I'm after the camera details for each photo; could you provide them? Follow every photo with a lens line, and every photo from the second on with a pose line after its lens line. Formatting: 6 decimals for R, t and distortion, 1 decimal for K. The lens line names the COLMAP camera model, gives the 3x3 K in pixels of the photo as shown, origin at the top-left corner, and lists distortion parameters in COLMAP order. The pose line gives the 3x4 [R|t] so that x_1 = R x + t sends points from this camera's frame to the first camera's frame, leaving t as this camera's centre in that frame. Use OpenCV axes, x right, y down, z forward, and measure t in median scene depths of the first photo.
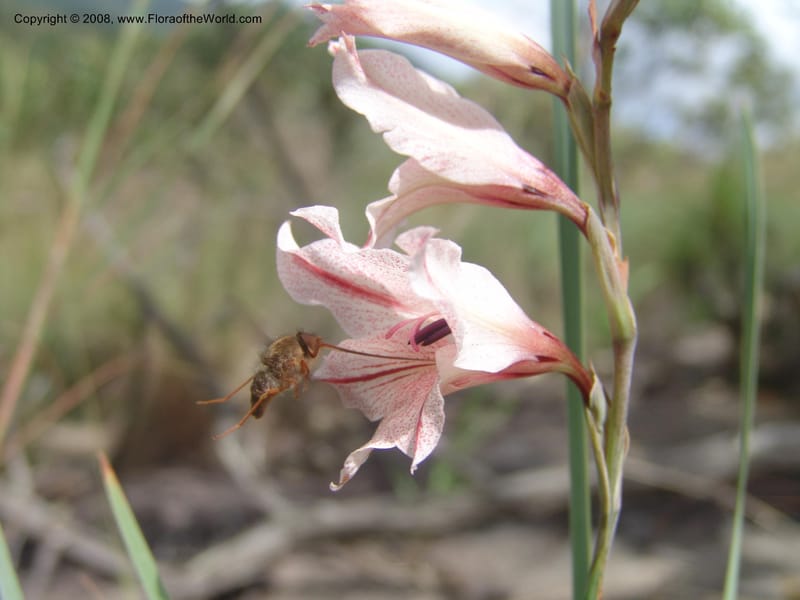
lens RADIAL K [[1225.4, 0, 400.0], [0, 1225.4, 300.0], [0, 0, 1]] dist [-0.211698, -0.069992]
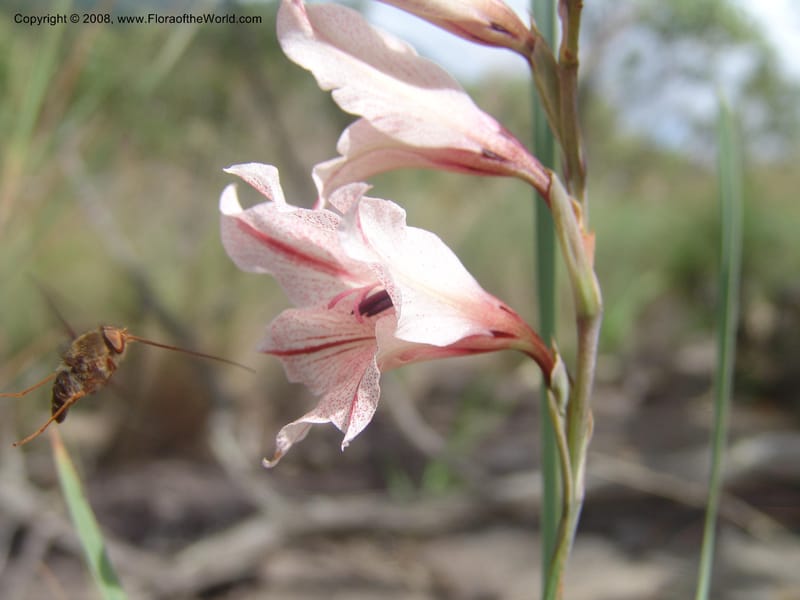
lens RADIAL K [[1213.7, 0, 350.3], [0, 1213.7, 299.5], [0, 0, 1]] dist [-0.202295, -0.116281]
pose [[0.998492, 0.022171, -0.050216, 0.049328], [-0.022362, 0.999745, -0.003258, 0.026818], [0.050130, 0.004376, 0.998733, 0.069446]]
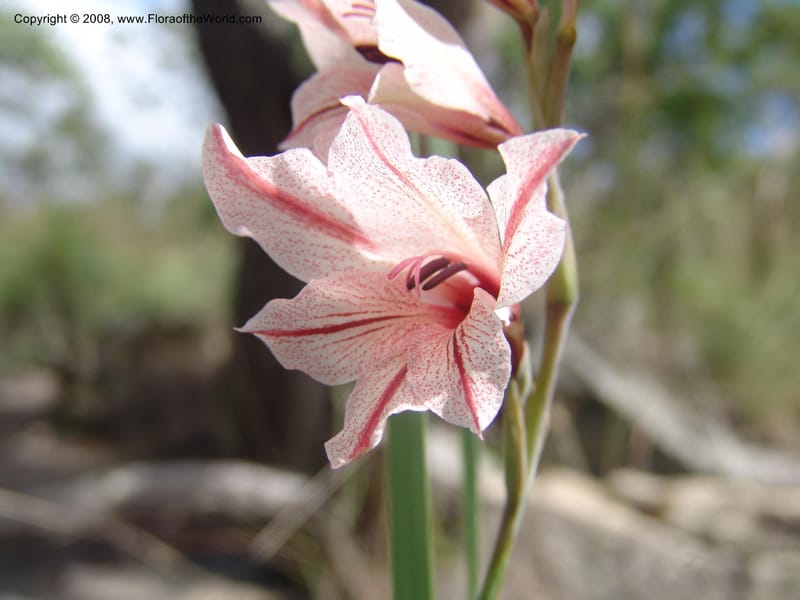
lens RADIAL K [[1225.4, 0, 400.0], [0, 1225.4, 300.0], [0, 0, 1]] dist [-0.211698, -0.069992]
pose [[0.834393, 0.060624, 0.547825, -0.419896], [-0.037695, 0.997882, -0.053016, 0.084249], [-0.549879, 0.023586, 0.834911, 0.317325]]
